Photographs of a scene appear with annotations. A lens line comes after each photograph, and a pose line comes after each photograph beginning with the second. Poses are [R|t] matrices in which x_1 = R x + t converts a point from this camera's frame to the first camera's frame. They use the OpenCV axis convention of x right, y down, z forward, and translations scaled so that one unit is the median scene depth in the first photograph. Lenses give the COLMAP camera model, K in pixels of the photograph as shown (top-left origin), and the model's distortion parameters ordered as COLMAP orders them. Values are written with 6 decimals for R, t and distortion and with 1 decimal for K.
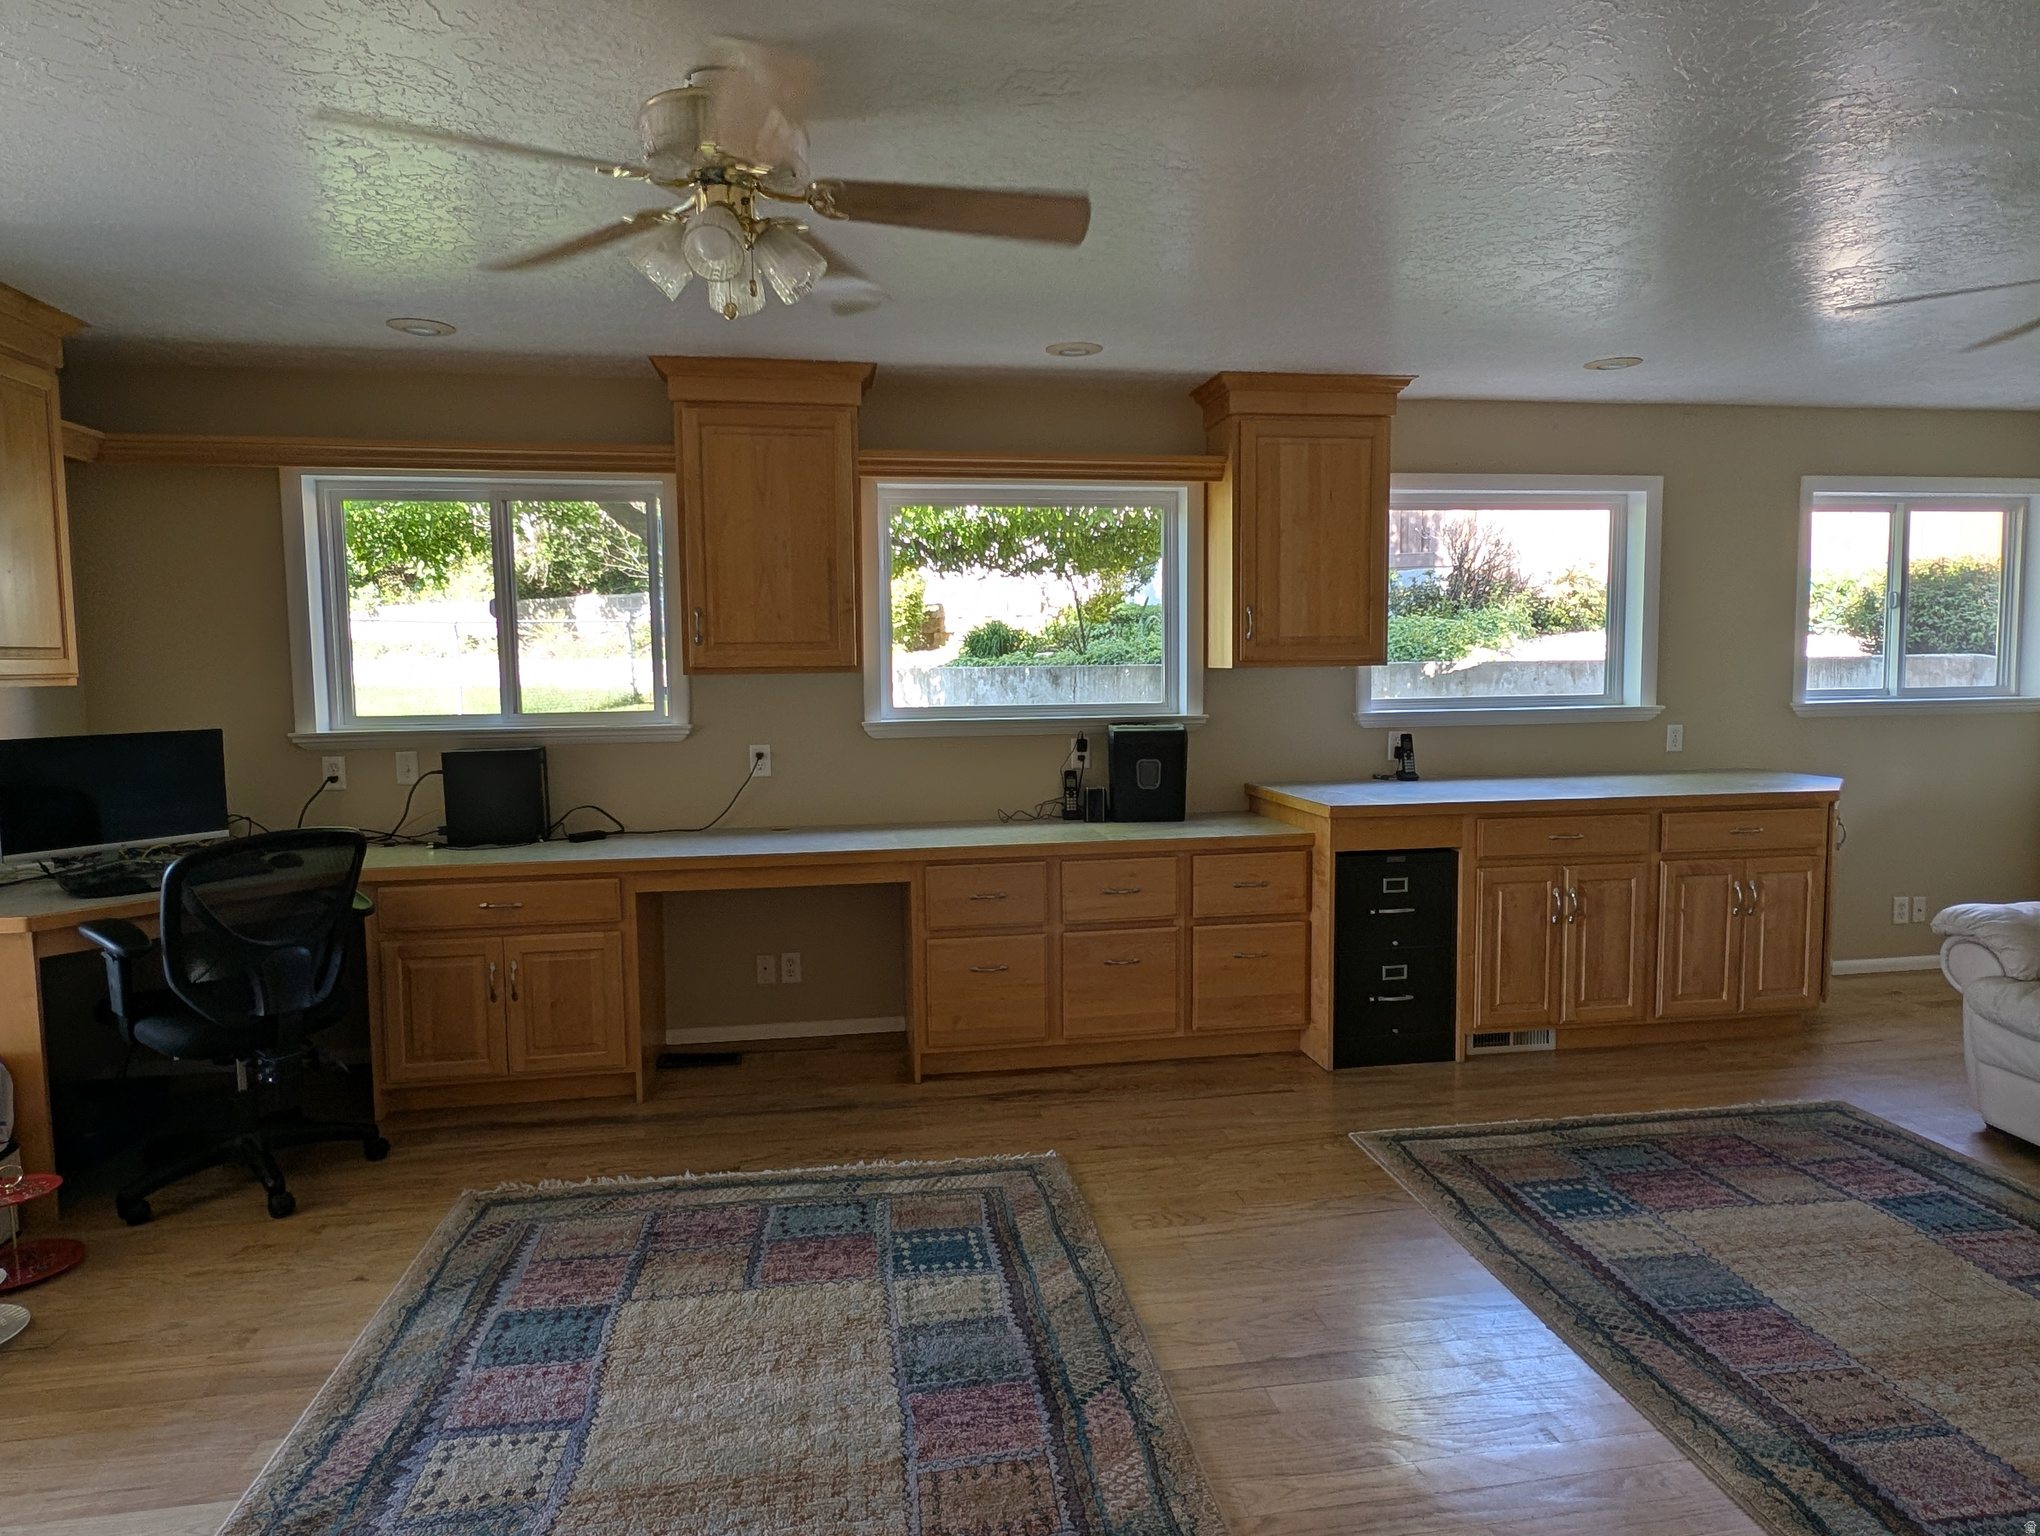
lens RADIAL K [[1196.1, 0, 1023.1], [0, 1196.1, 764.6], [0, 0, 1]] dist [0.014713, -0.004261]
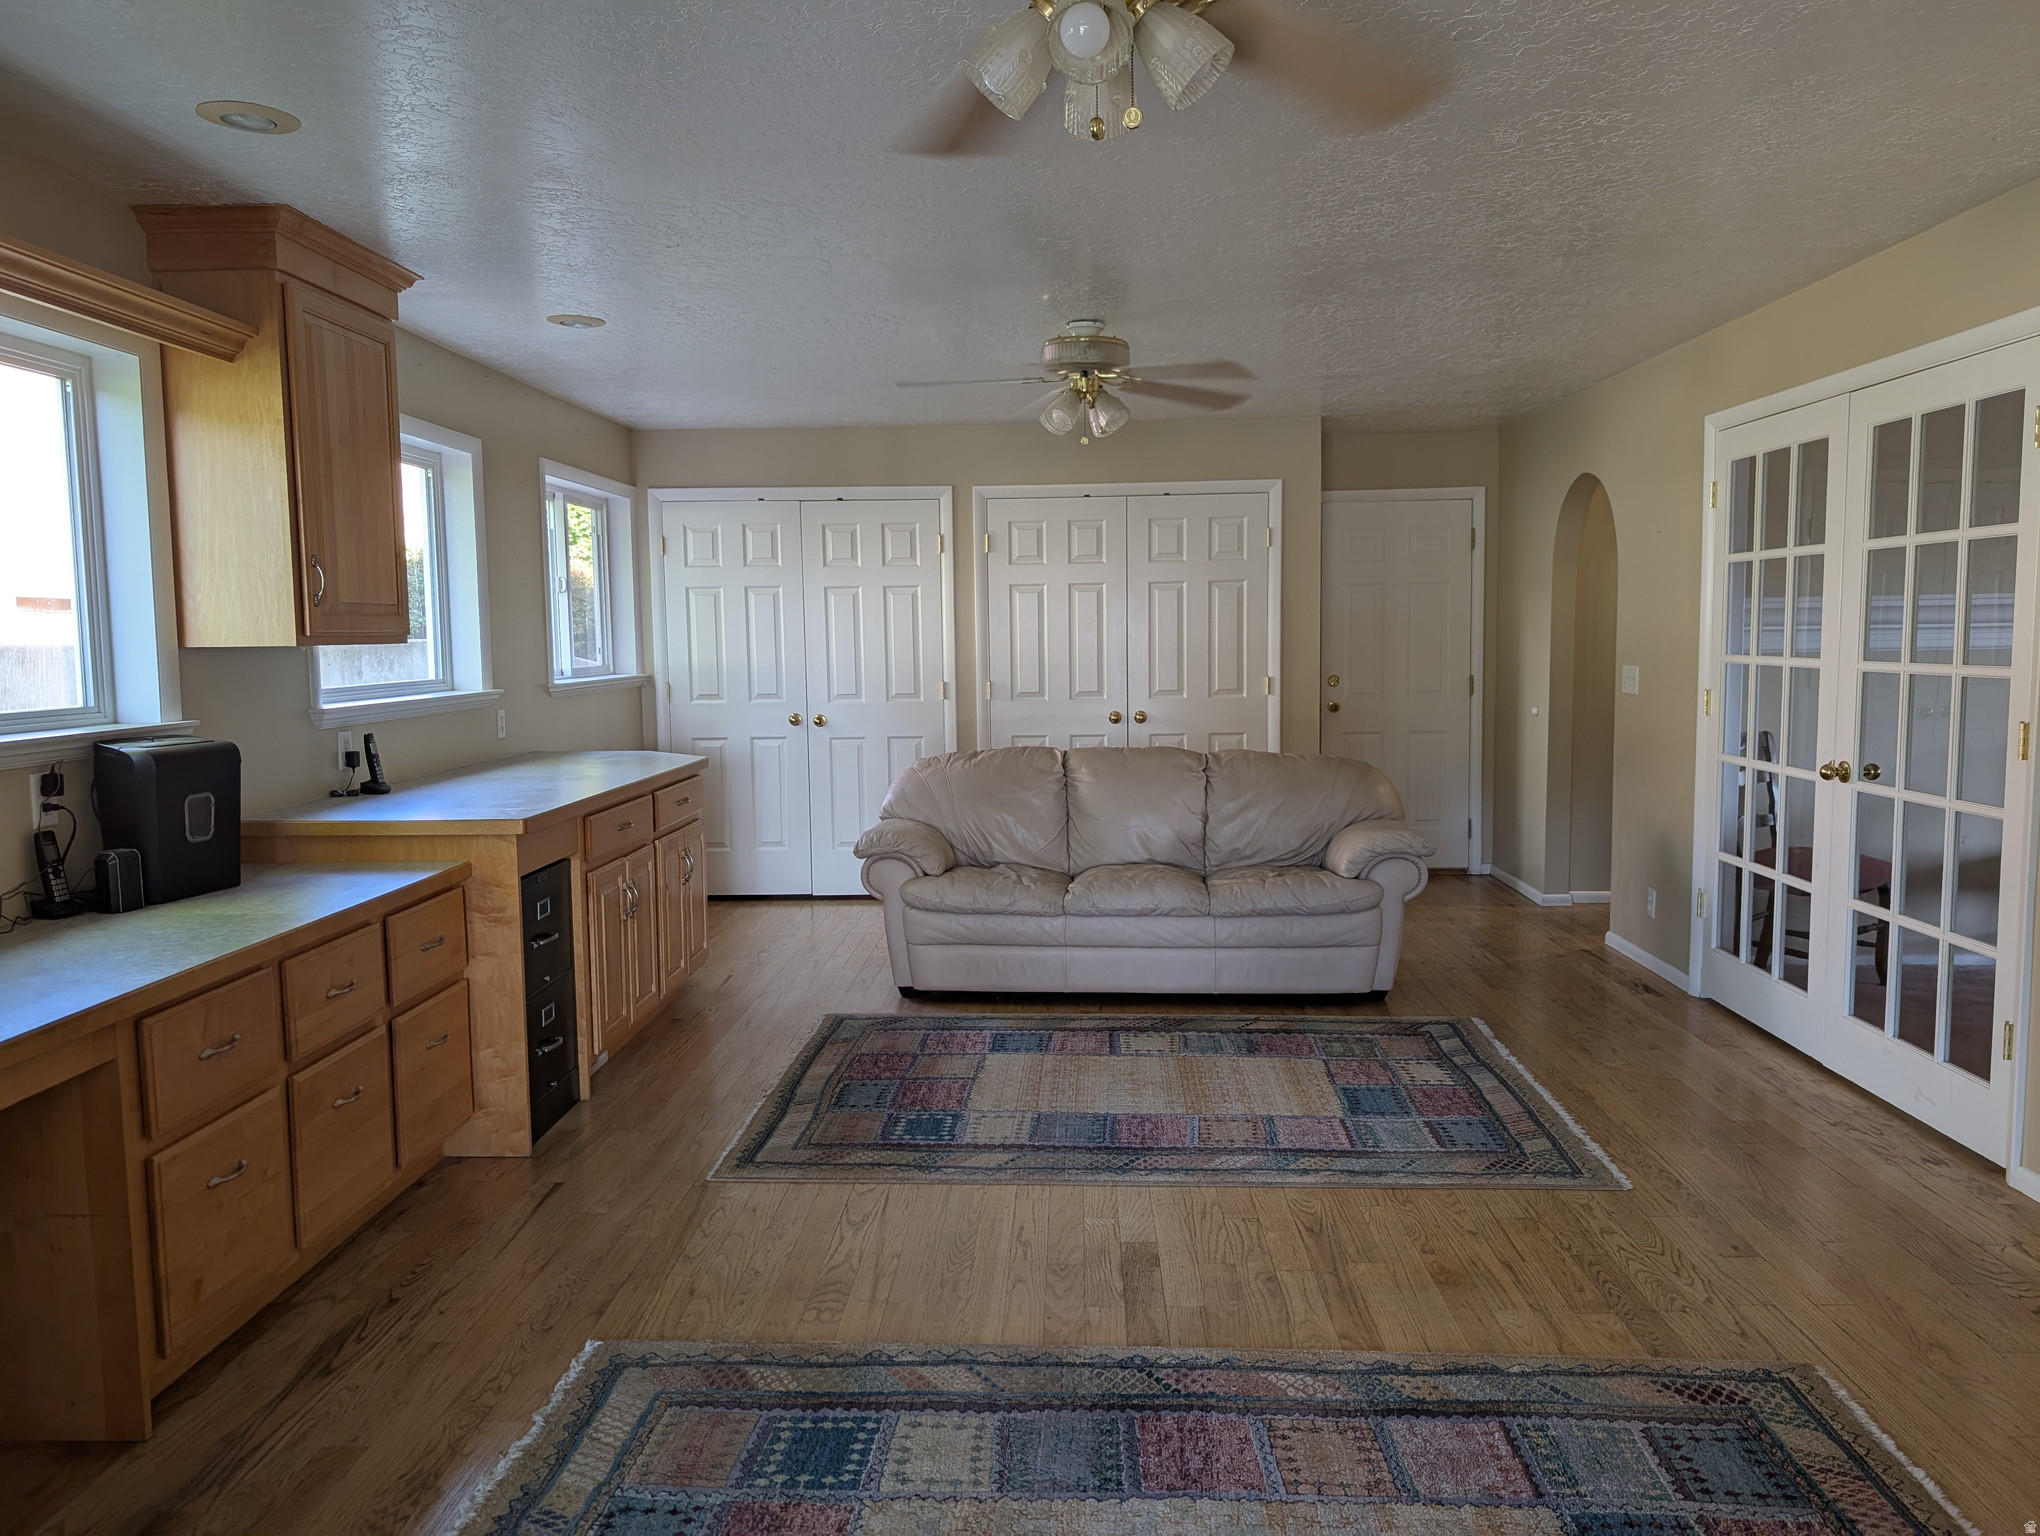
lens RADIAL K [[1473.6, 0, 1014.4], [0, 1473.6, 764.8], [0, 0, 1]] dist [0.003117, -0.005328]
pose [[0.207446, -0.081681, 0.974831, -0.789961], [0.096029, 0.993395, 0.062802, -0.037989], [-0.973522, 0.080584, 0.213919, 0.609657]]
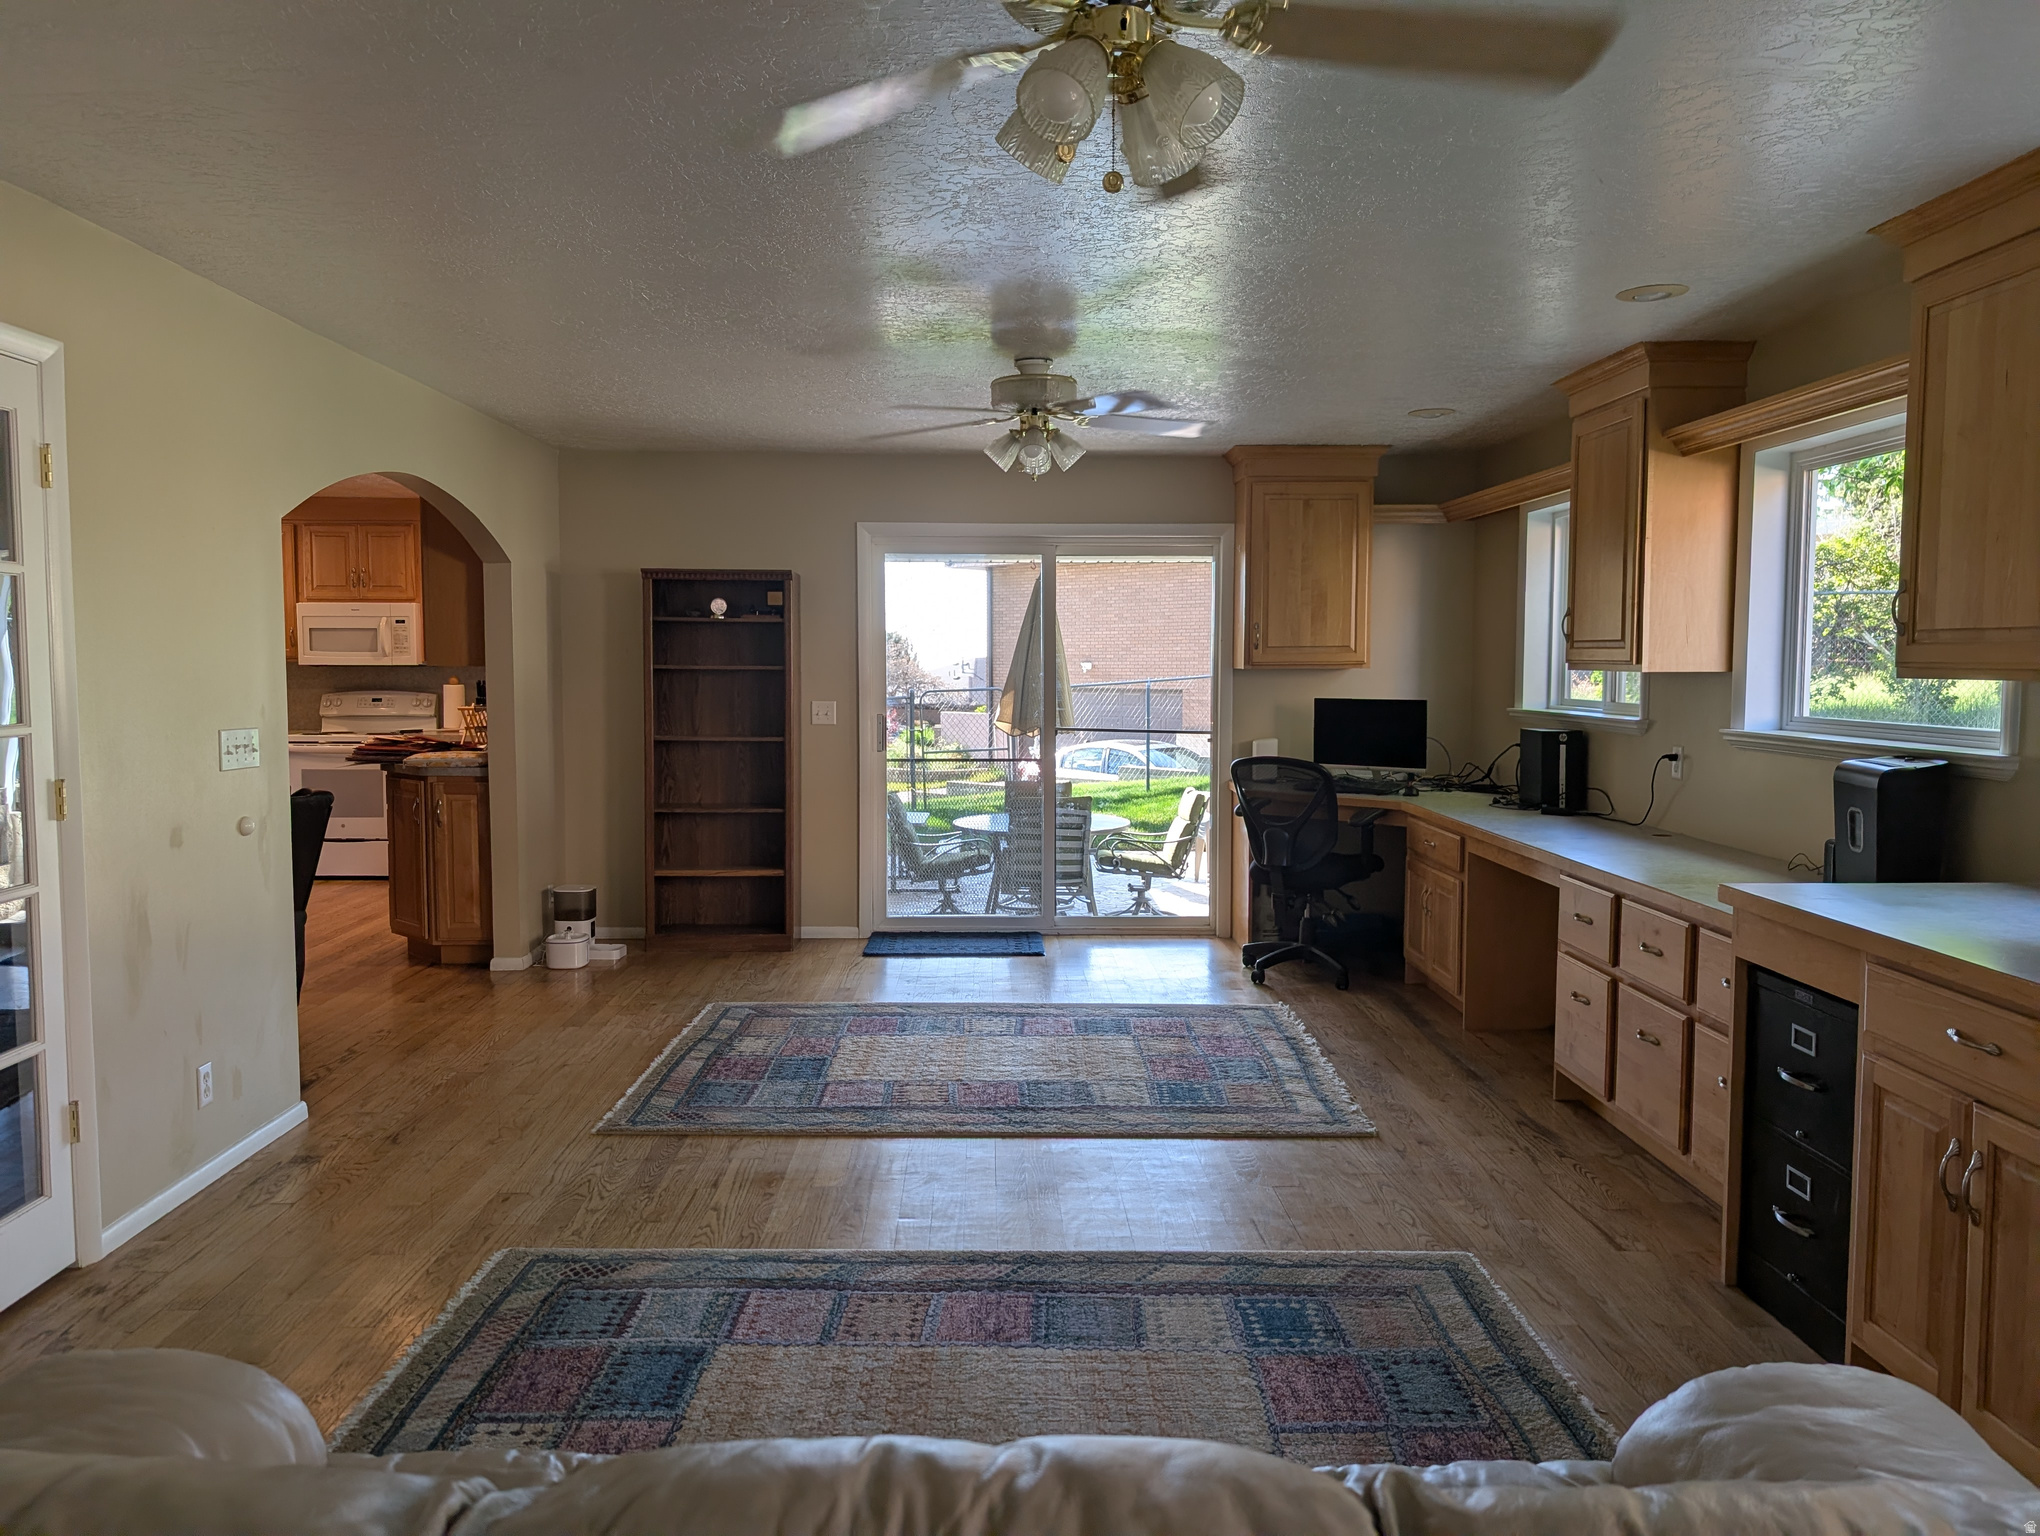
lens RADIAL K [[1473.6, 0, 1021.1], [0, 1473.6, 765.0], [0, 0, 1]] dist [0.003117, -0.005328]
pose [[-0.142130, 0.080735, -0.986550, 1.445278], [-0.087287, 0.991763, 0.093737, -0.095263], [0.985992, 0.099436, -0.133912, 0.917529]]
